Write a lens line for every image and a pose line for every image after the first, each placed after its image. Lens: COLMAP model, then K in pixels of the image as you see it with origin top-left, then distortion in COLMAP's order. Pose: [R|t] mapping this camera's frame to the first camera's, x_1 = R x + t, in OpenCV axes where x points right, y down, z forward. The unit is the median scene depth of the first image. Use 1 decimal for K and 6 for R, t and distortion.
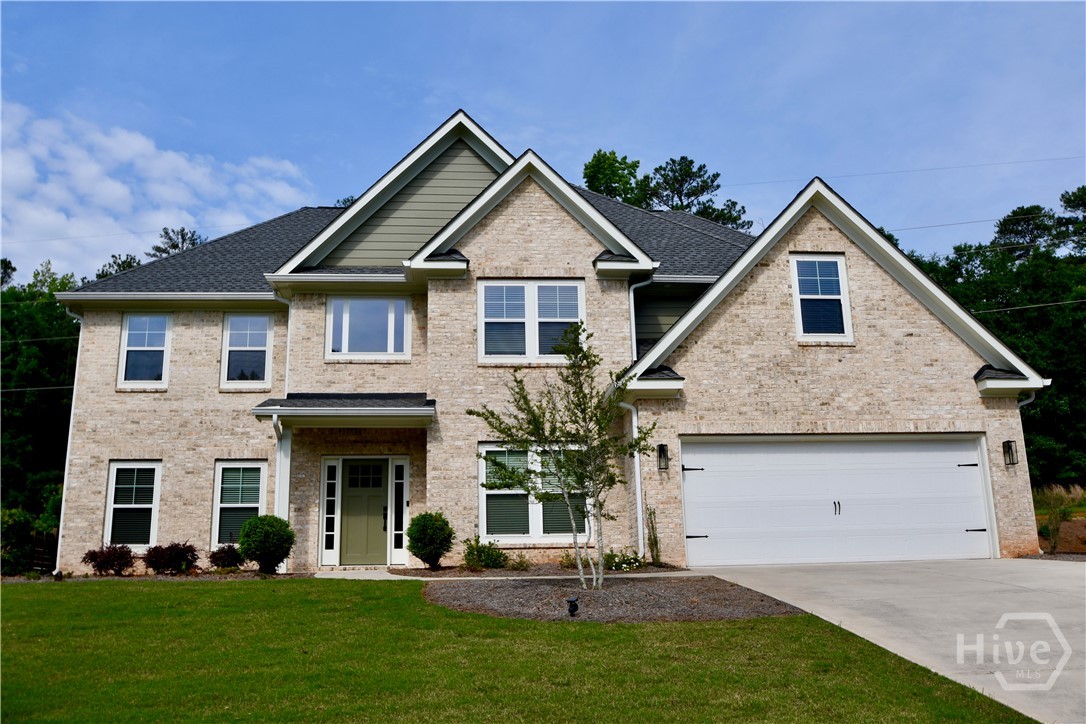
lens RADIAL K [[904.1, 0, 543.0], [0, 904.1, 362.0], [0, 0, 1]] dist [-0.060585, 0.001249]
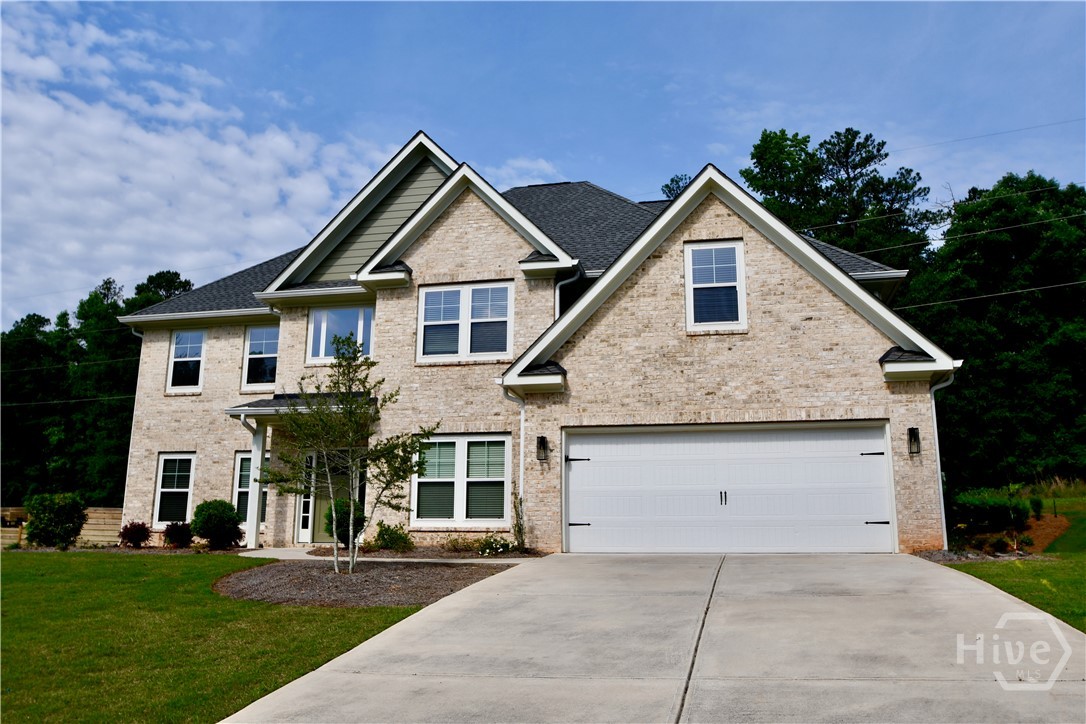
lens RADIAL K [[864.3, 0, 543.0], [0, 864.3, 362.0], [0, 0, 1]] dist [-0.063416, 0.001127]
pose [[0.959555, -0.036508, -0.279142, 0.370512], [0.042616, 0.998966, 0.015840, -0.010179], [0.278275, -0.027096, 0.960119, 0.030955]]
